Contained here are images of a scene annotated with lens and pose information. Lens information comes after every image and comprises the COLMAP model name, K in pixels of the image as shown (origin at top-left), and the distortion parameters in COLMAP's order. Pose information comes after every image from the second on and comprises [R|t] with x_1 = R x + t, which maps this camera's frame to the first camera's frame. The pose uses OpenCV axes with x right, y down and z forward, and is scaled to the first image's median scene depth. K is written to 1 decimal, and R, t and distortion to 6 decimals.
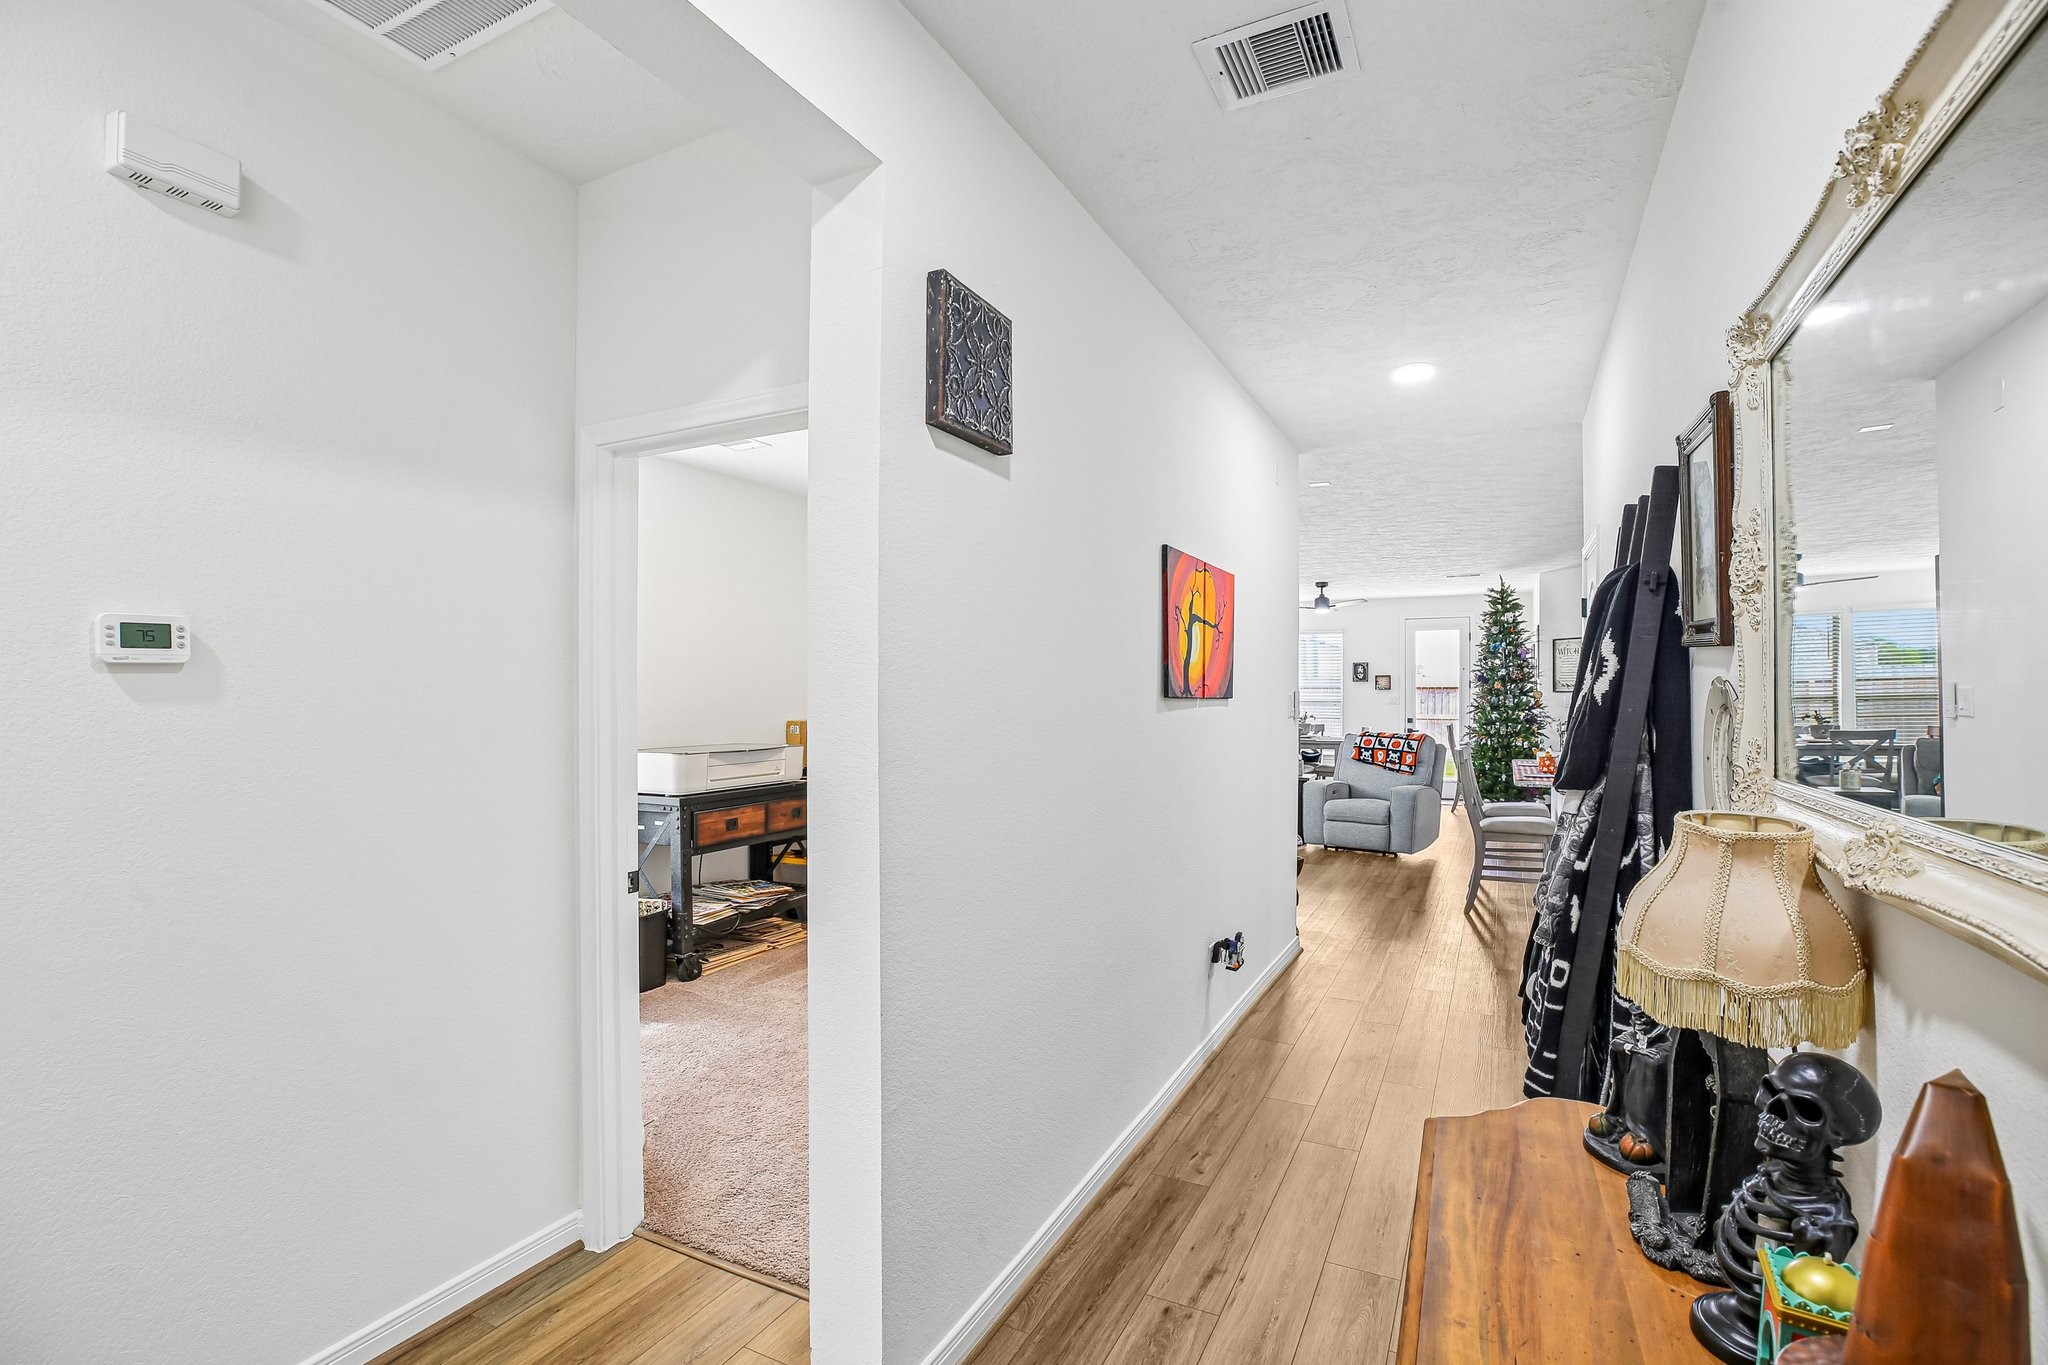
lens RADIAL K [[939.9, 0, 1040.1], [0, 939.9, 694.8], [0, 0, 1]] dist [-0.039557, 0.008123]
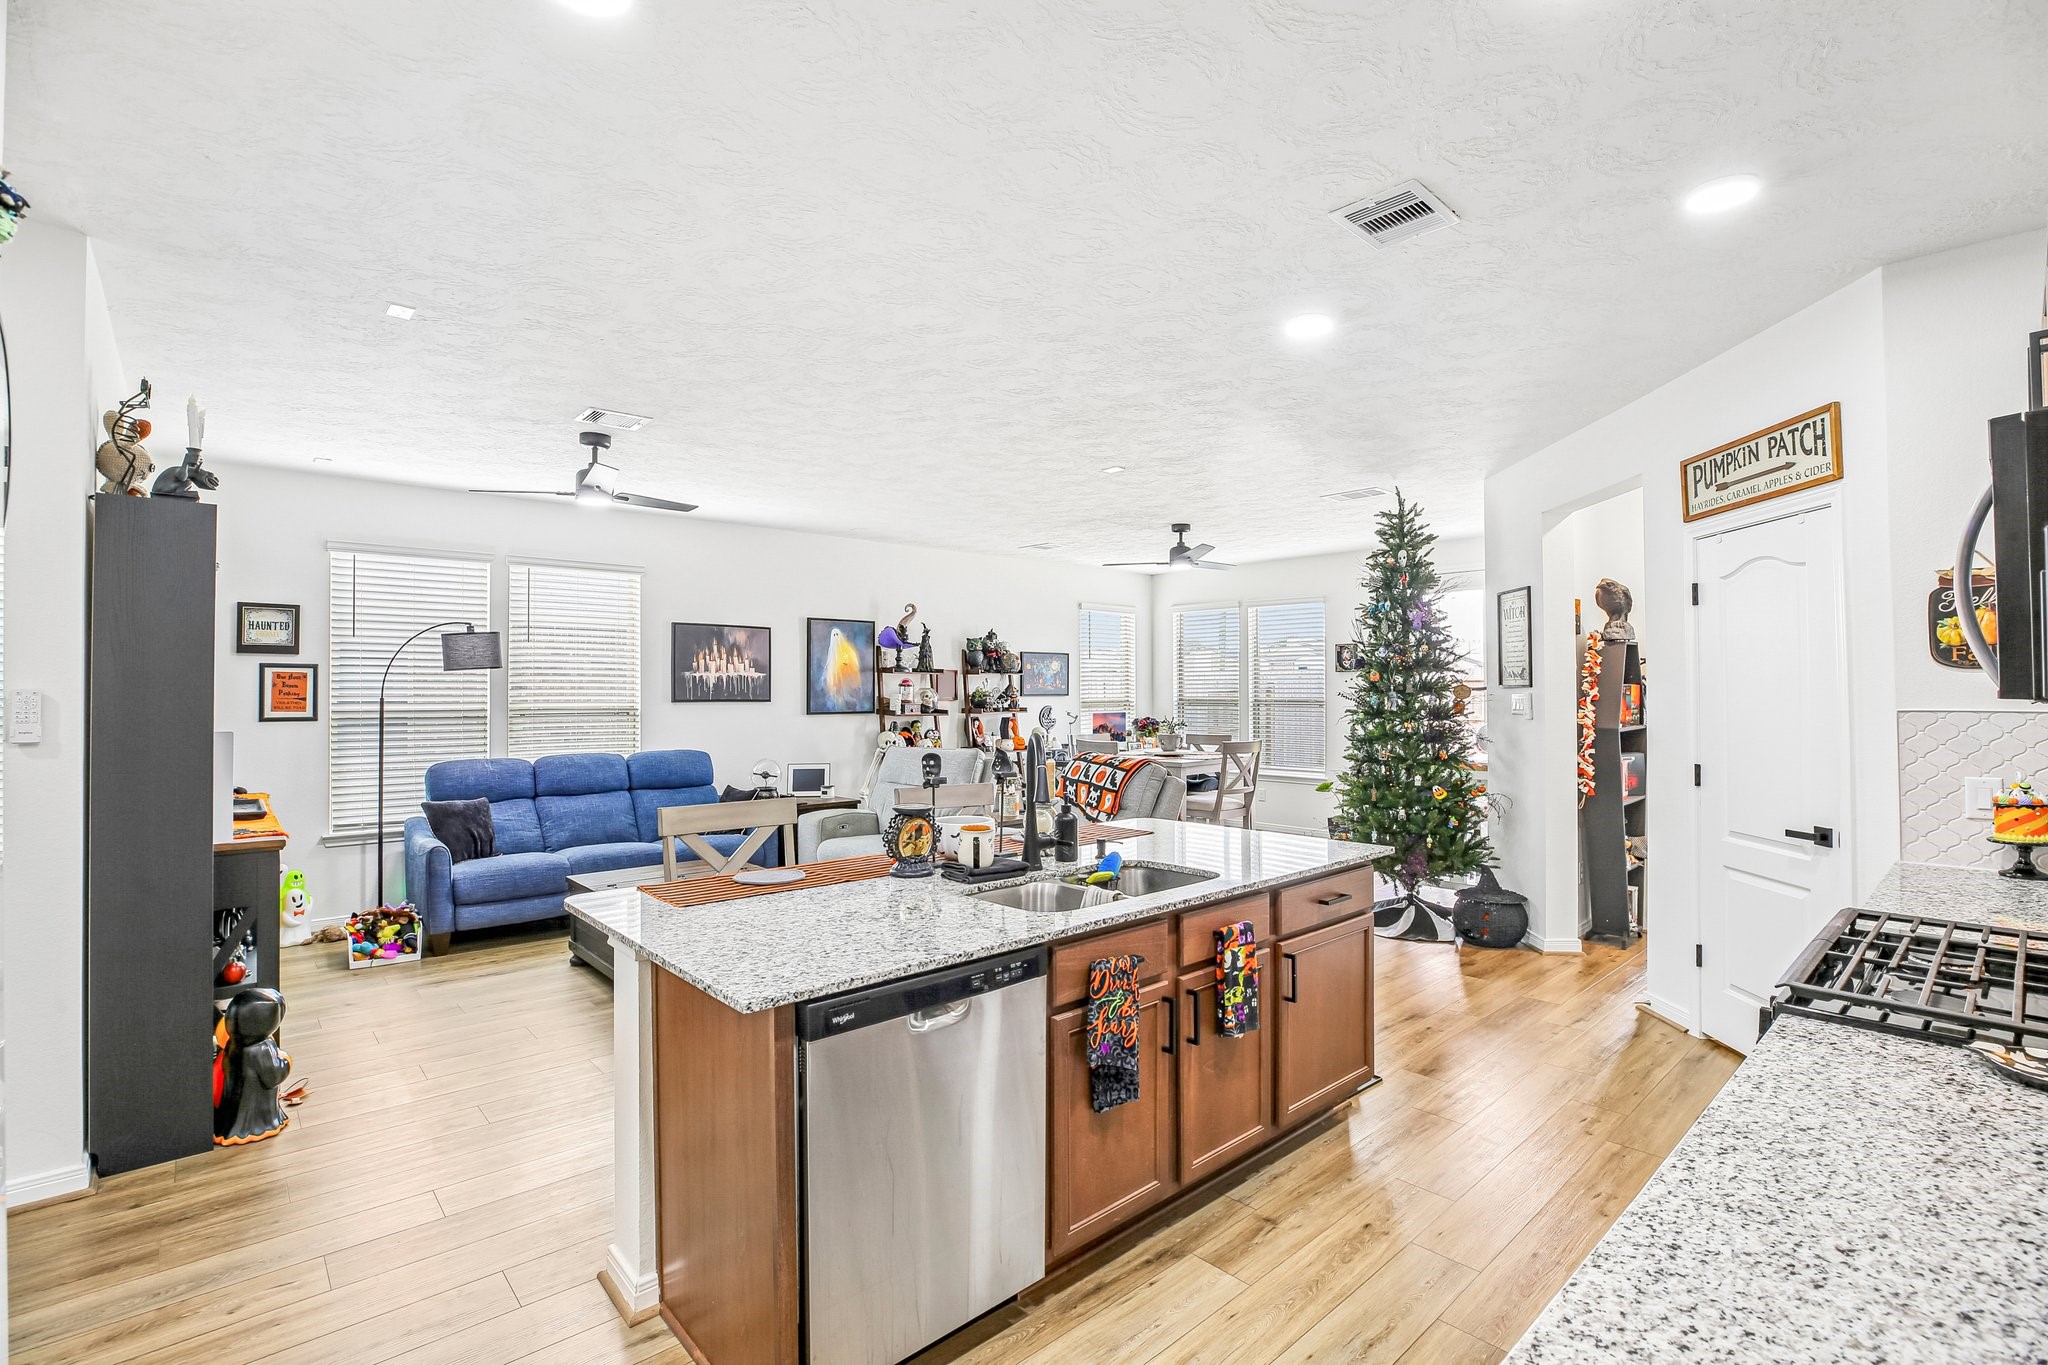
lens RADIAL K [[939.9, 0, 1037.5], [0, 939.9, 670.7], [0, 0, 1]] dist [-0.039557, 0.008123]
pose [[0.935748, -0.009133, -0.352552, 0.493863], [0.001562, 0.999762, -0.021753, -0.000979], [0.352667, 0.019804, 0.935539, 0.378795]]
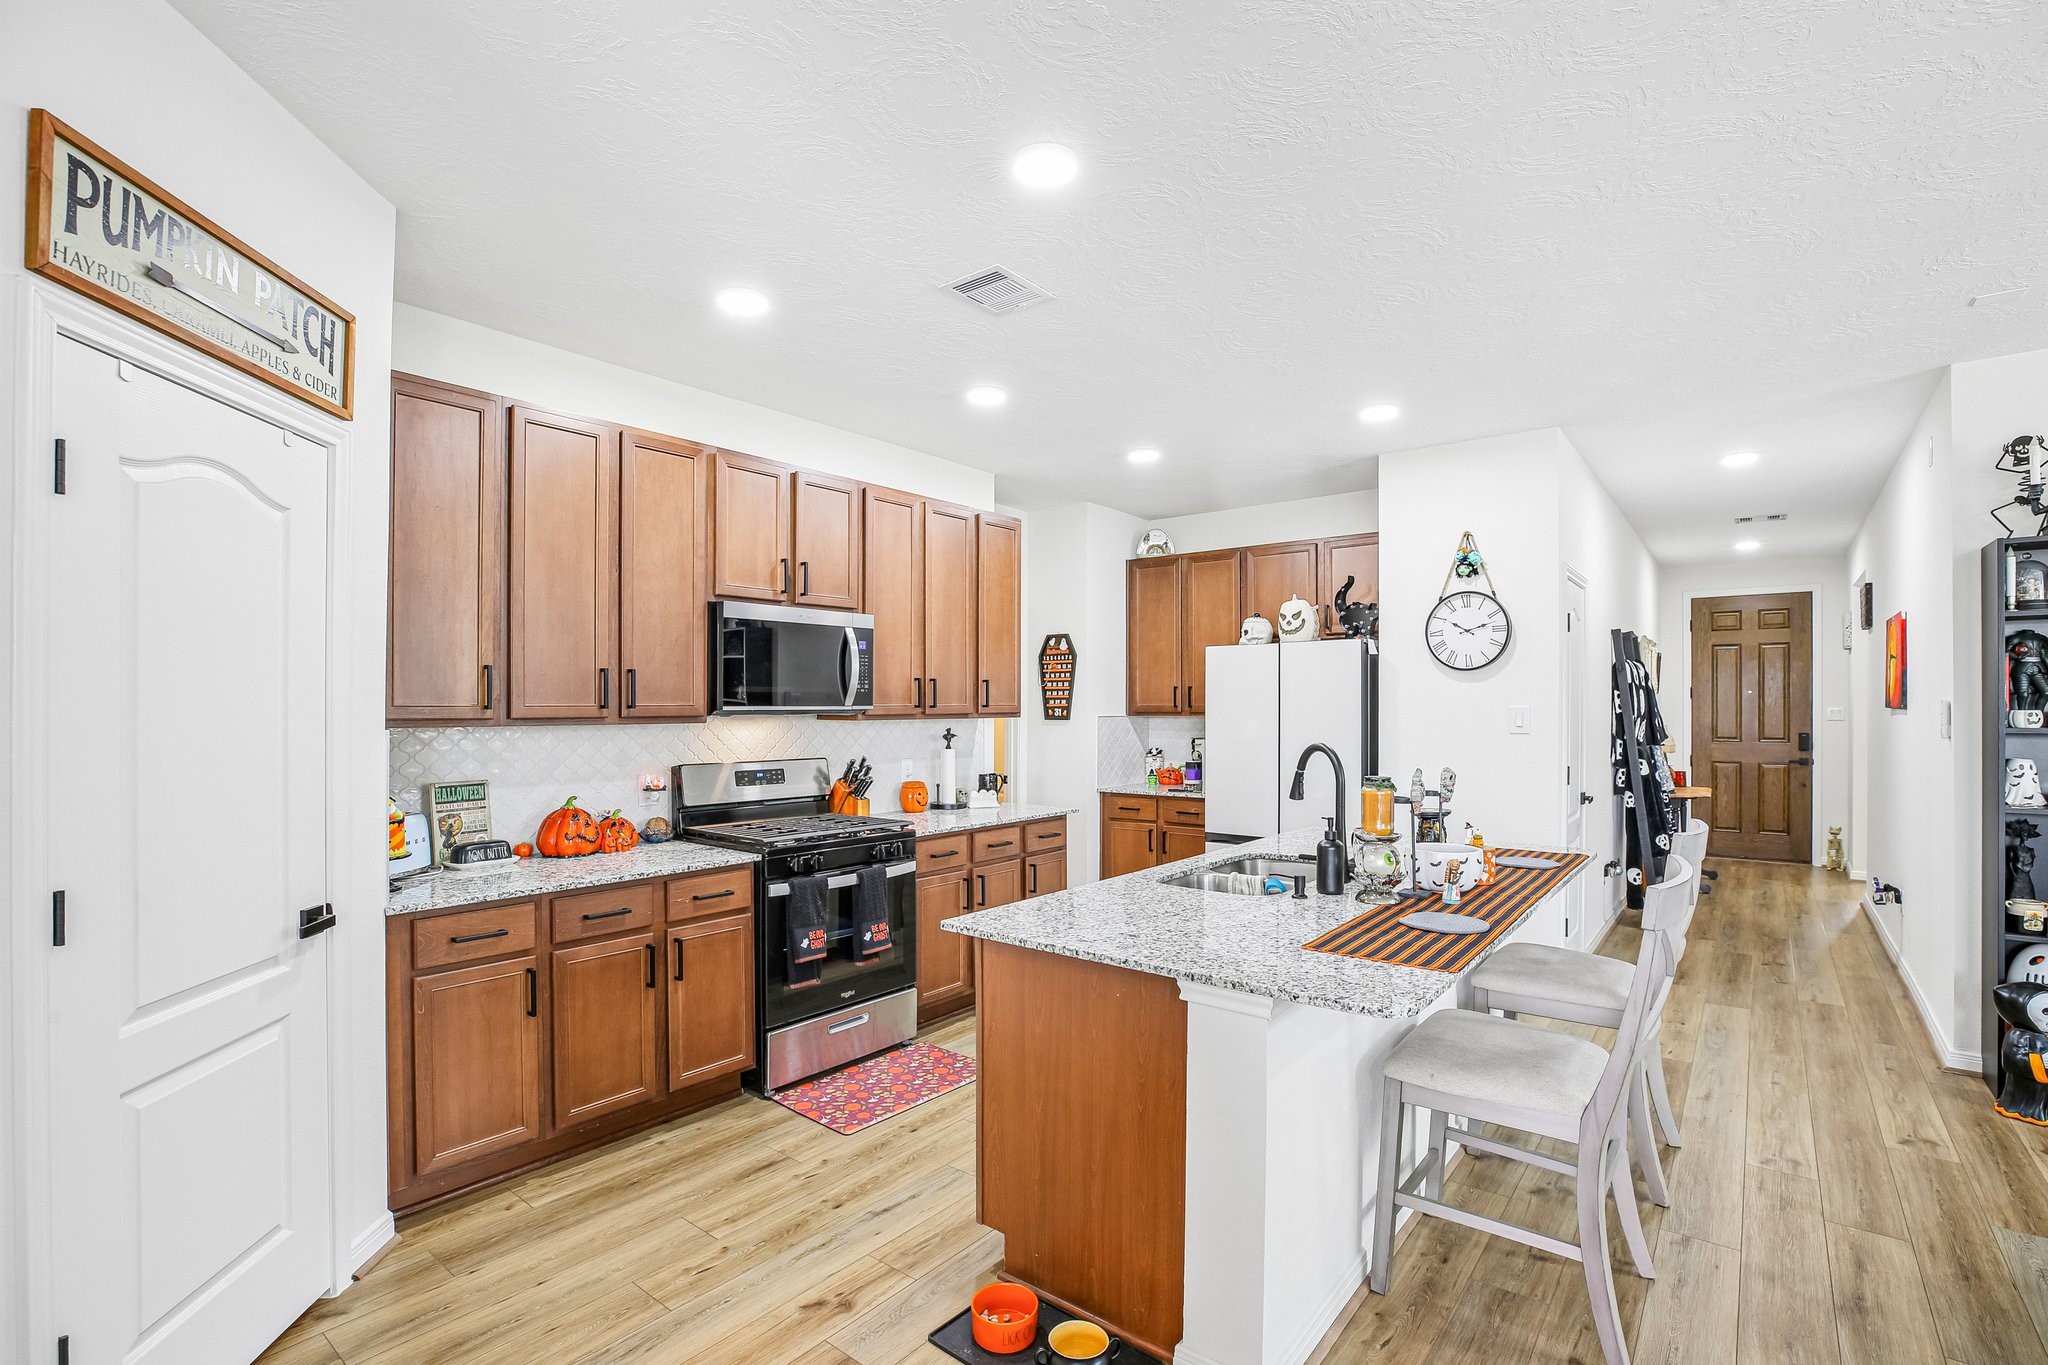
lens RADIAL K [[939.9, 0, 1011.9], [0, 939.9, 708.2], [0, 0, 1]] dist [-0.039557, 0.008123]
pose [[-0.975133, 0.002564, 0.221604, 0.424194], [0.002910, 0.999995, 0.001232, -0.000422], [-0.221600, 0.001847, -0.975136, 0.955031]]
